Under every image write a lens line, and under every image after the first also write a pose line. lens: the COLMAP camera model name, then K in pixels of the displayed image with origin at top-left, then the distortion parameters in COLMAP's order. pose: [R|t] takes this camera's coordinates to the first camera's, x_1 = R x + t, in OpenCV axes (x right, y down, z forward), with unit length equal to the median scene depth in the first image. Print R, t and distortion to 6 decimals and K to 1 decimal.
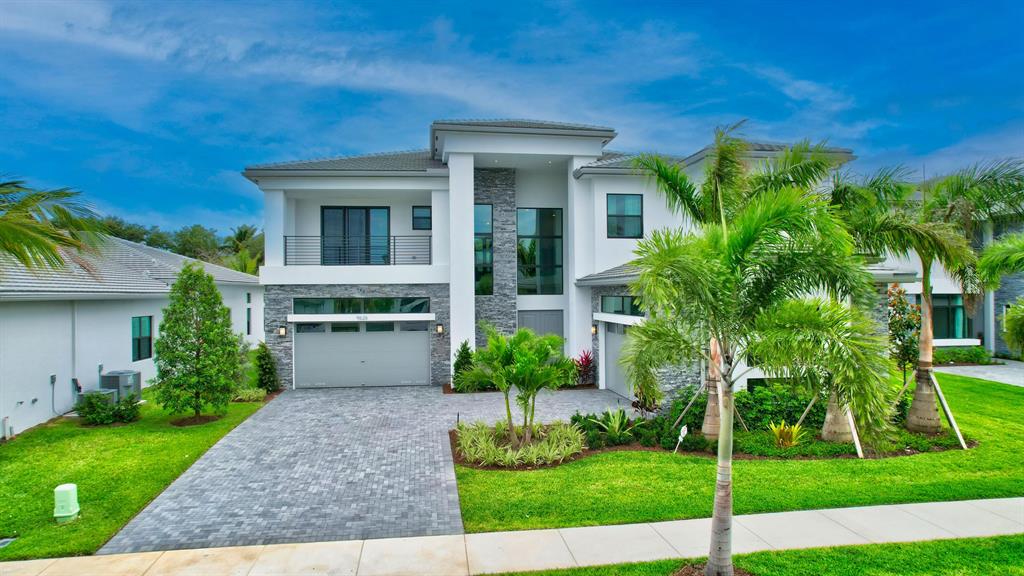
lens RADIAL K [[656.1, 0, 512.0], [0, 656.1, 288.0], [0, 0, 1]] dist [-0.087848, 0.080812]
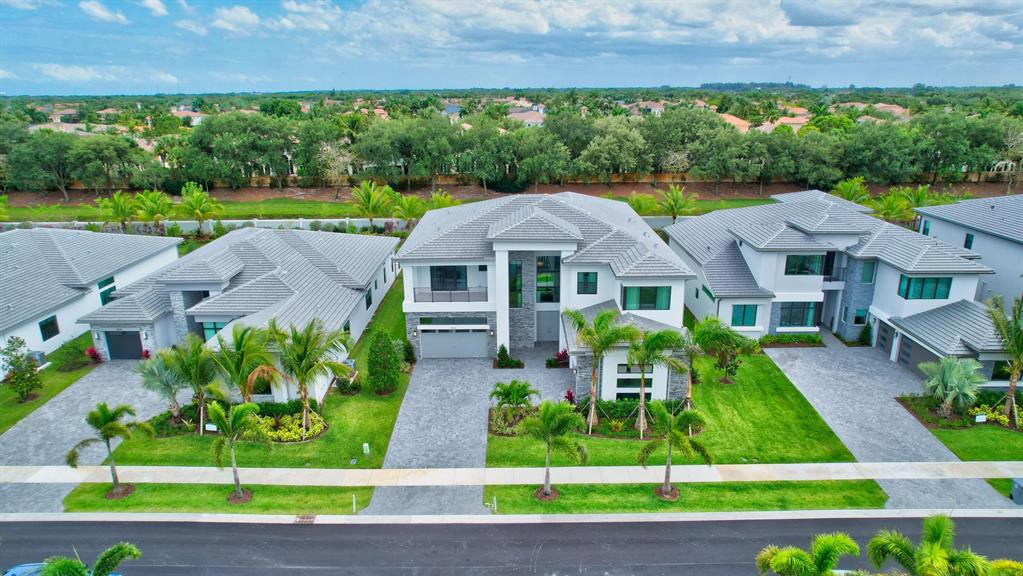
lens RADIAL K [[655.5, 0, 511.5], [0, 655.5, 288.0], [0, 0, 1]] dist [-0.087848, 0.080812]
pose [[0.990395, 0.038639, -0.132758, 0.216589], [0.003218, 0.953458, 0.301510, -0.698231], [0.138230, -0.299041, 0.944175, -0.862670]]
